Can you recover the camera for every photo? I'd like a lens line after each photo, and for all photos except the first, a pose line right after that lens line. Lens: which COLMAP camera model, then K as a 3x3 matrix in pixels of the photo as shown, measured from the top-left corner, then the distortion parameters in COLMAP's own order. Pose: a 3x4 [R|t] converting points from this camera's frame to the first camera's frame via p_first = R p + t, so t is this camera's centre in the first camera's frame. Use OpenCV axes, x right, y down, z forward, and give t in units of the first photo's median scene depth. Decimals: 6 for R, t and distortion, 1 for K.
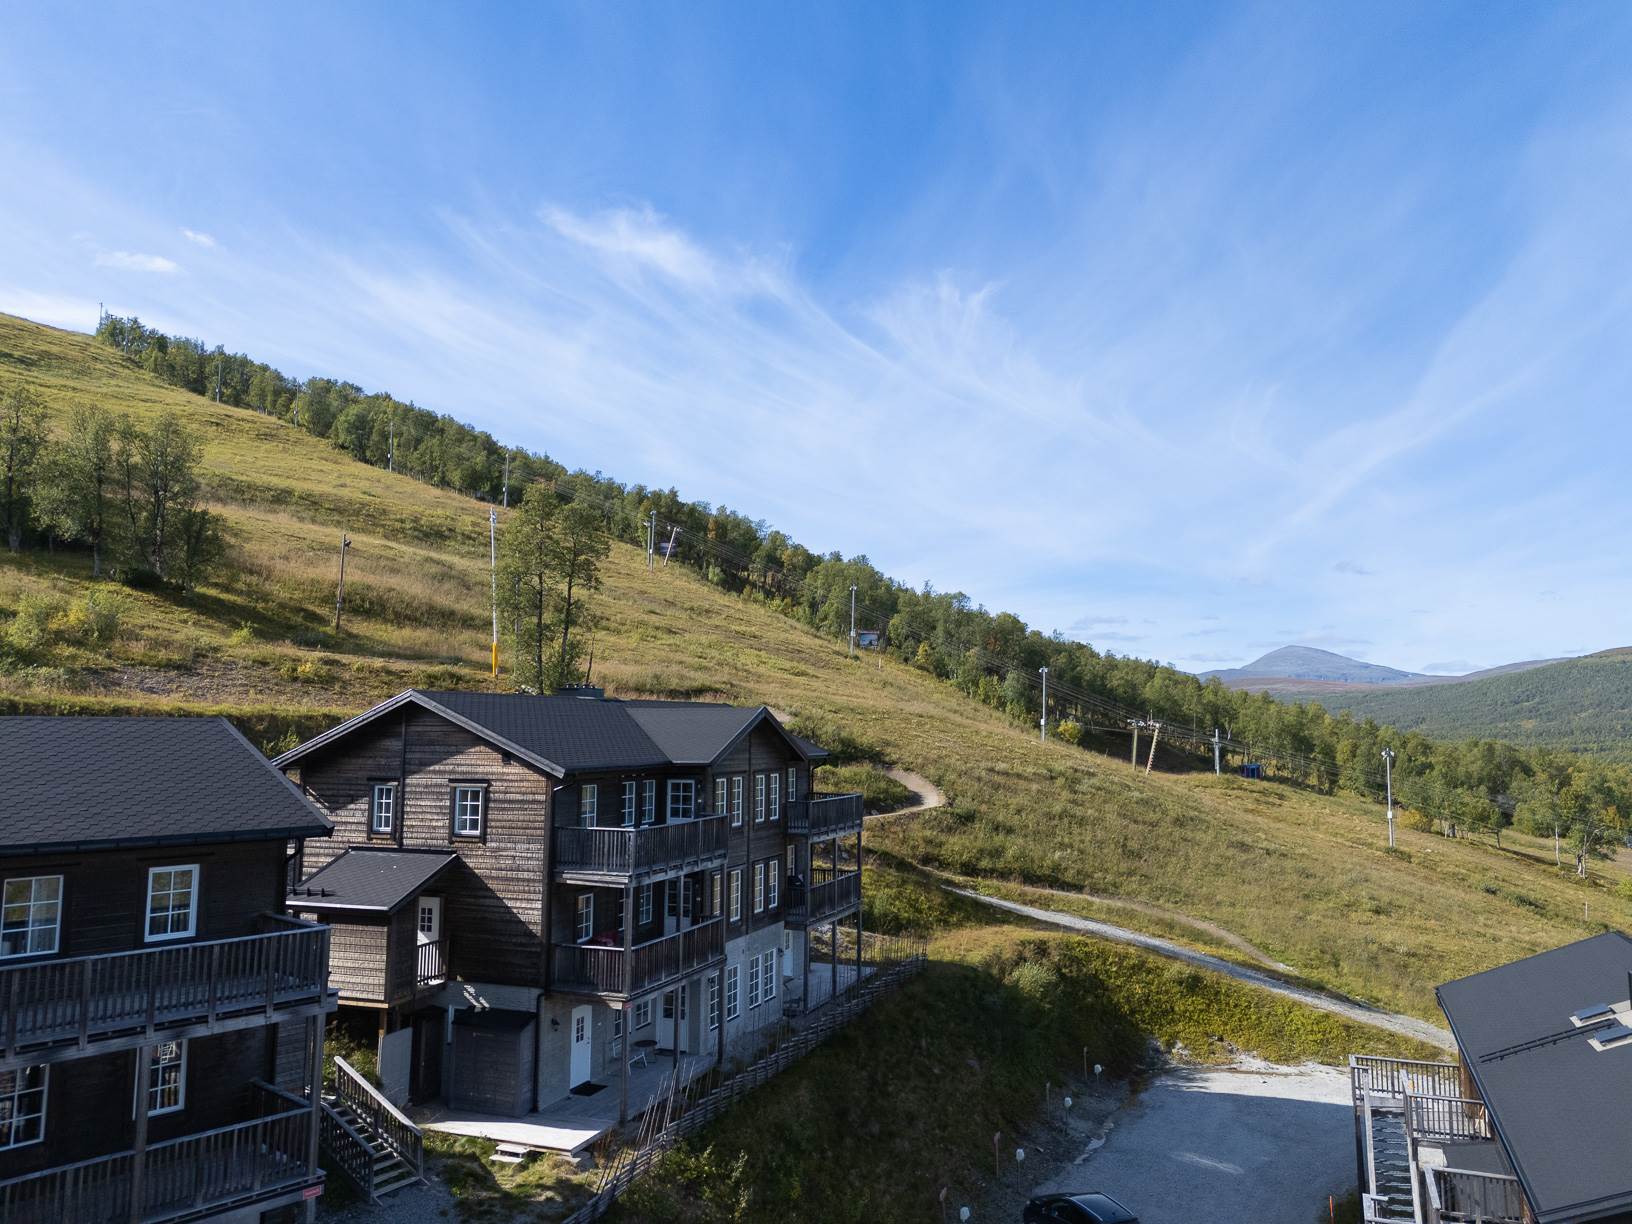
lens RADIAL K [[1176.0, 0, 821.4], [0, 1176.0, 608.8], [0, 0, 1]] dist [0.080331, -0.069765]
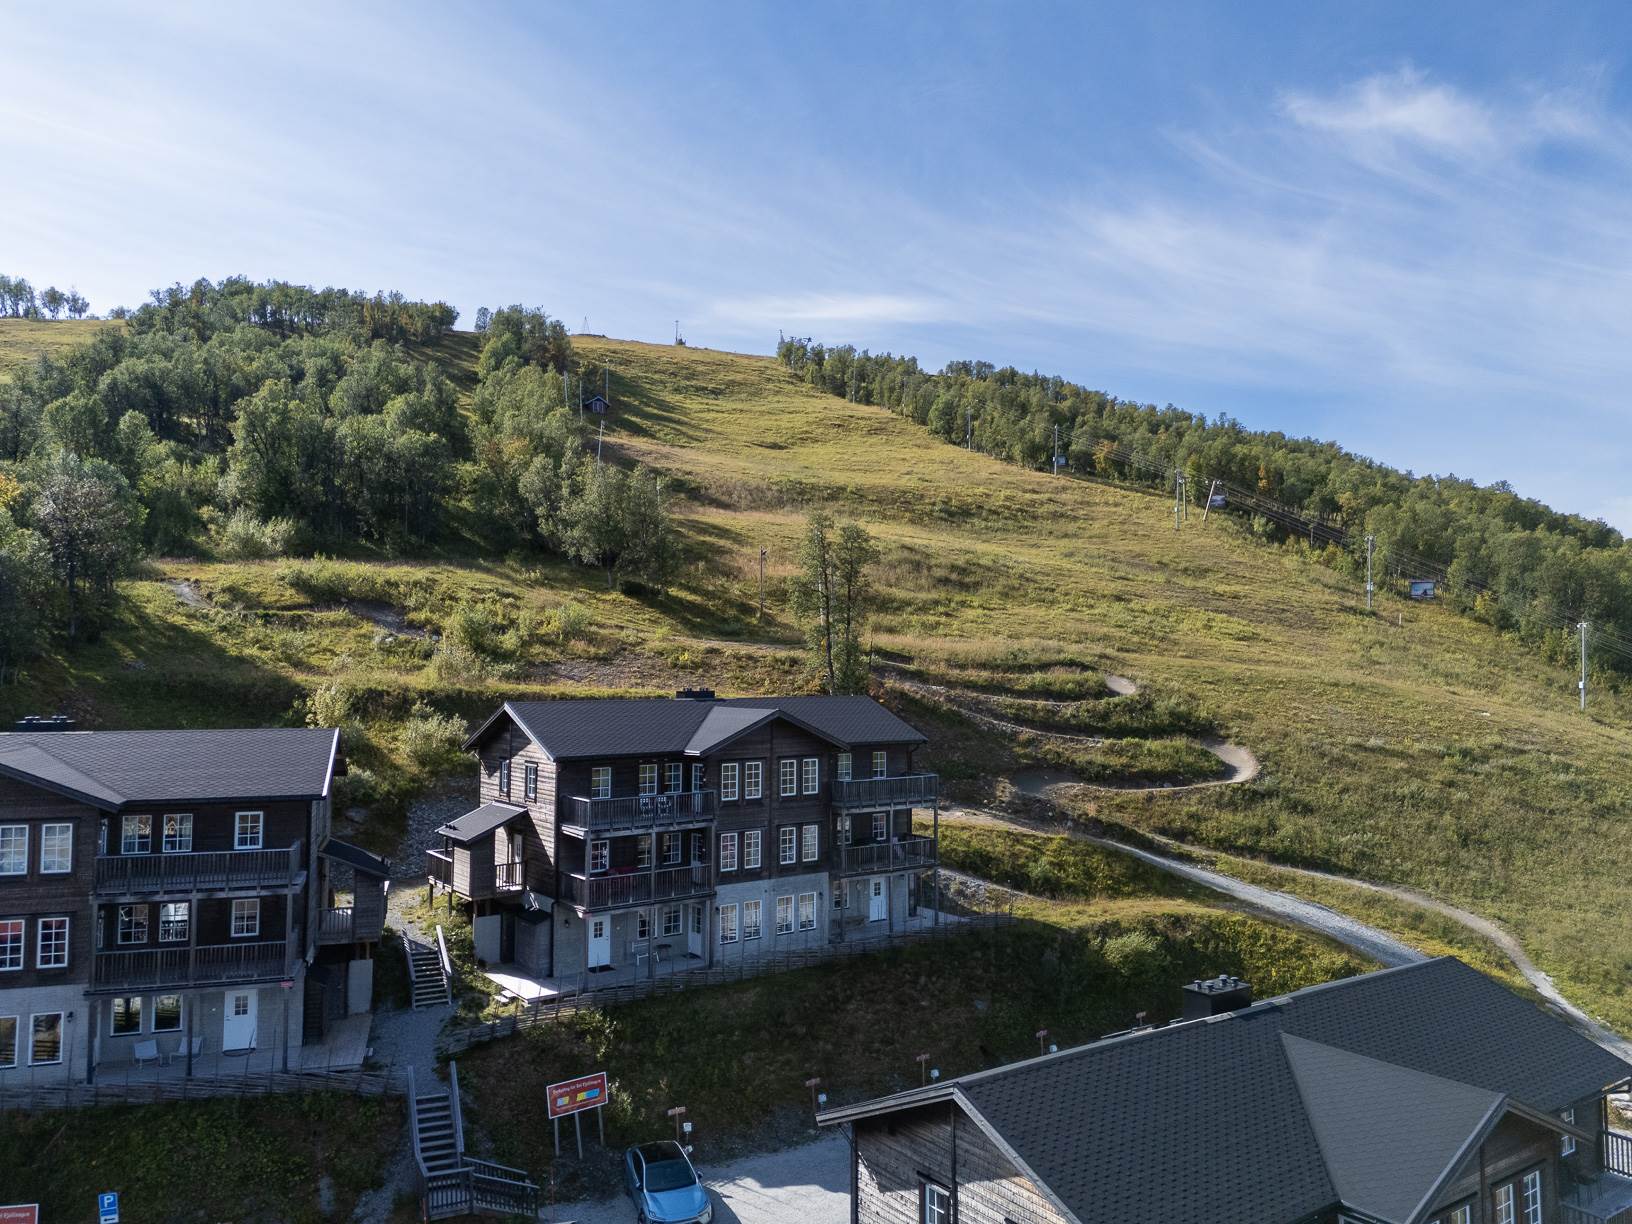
lens RADIAL K [[1234.5, 0, 922.4], [0, 1234.5, 632.9], [0, 0, 1]] dist [0.140555, -0.155346]
pose [[0.841210, -0.010766, -0.540602, 0.244130], [0.054238, 0.996439, 0.064554, -0.023798], [0.537982, -0.083624, 0.838798, -0.017134]]
